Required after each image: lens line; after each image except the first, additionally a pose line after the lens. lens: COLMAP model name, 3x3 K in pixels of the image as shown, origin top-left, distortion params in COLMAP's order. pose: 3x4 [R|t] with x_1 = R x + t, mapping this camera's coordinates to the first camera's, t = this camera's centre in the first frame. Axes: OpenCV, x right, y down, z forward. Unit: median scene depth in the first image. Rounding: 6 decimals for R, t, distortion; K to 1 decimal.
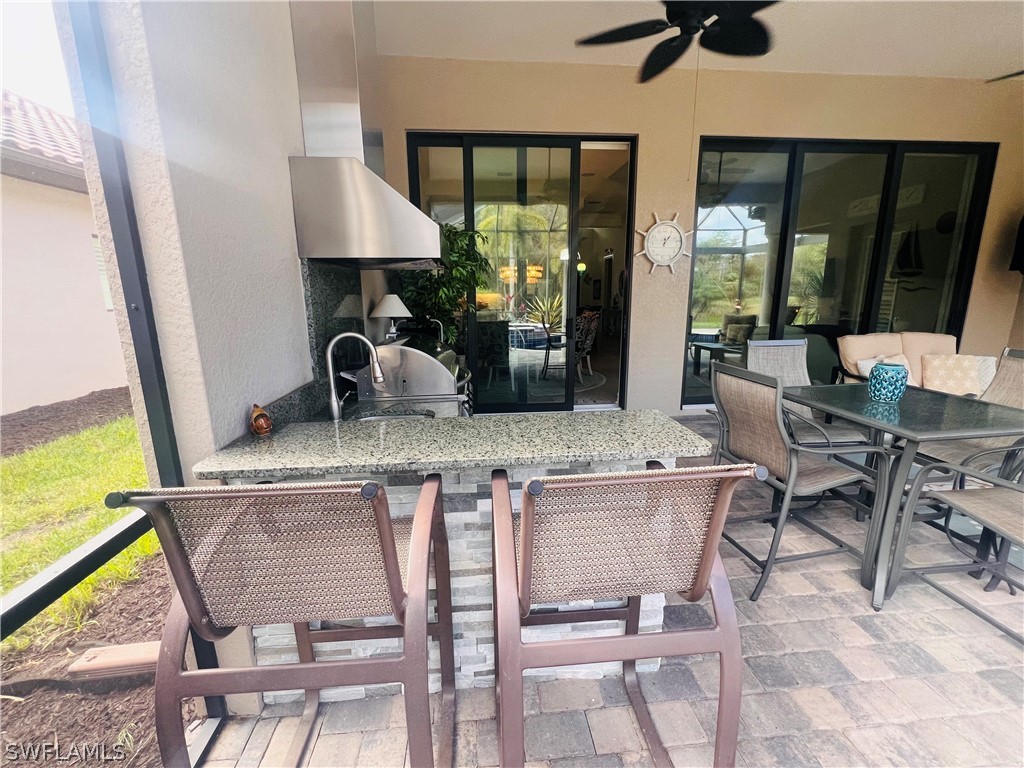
lens RADIAL K [[430.6, 0, 508.2], [0, 430.6, 383.5], [0, 0, 1]] dist [0.000131, 0.000146]
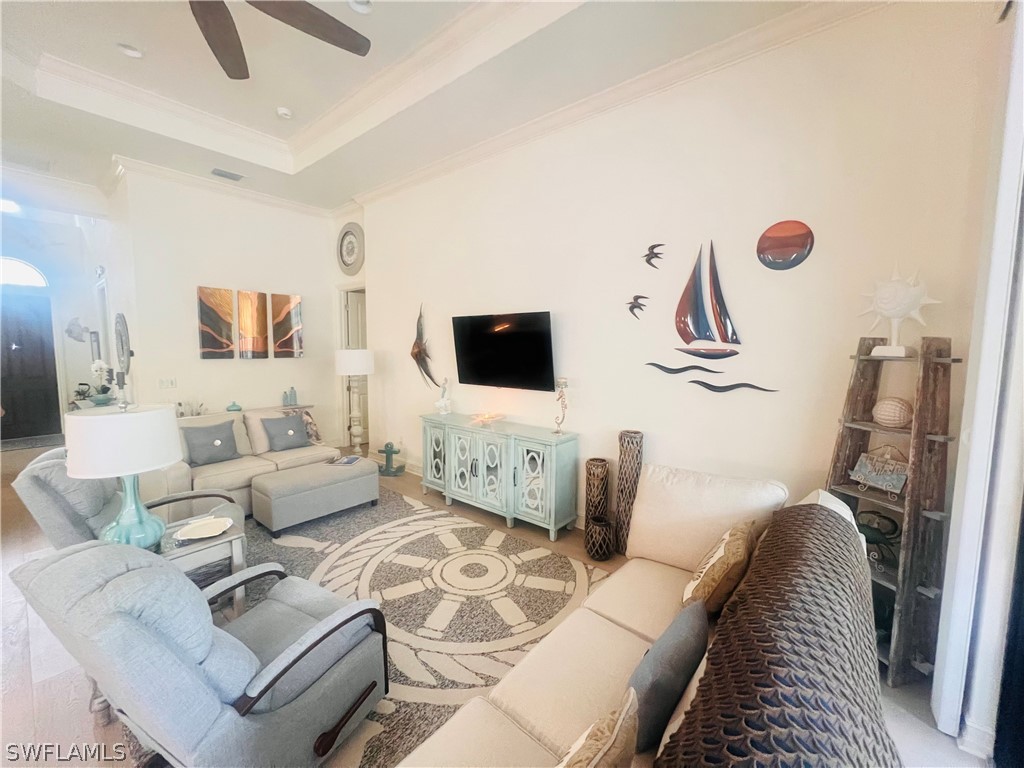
lens RADIAL K [[411.3, 0, 509.8], [0, 411.3, 383.2], [0, 0, 1]] dist [-0.003589, 0.000160]
pose [[0.710119, -0.046720, 0.702530, 0.611640], [0.128261, 0.989684, -0.063830, -0.280757], [-0.692300, 0.135434, 0.708786, 1.060612]]
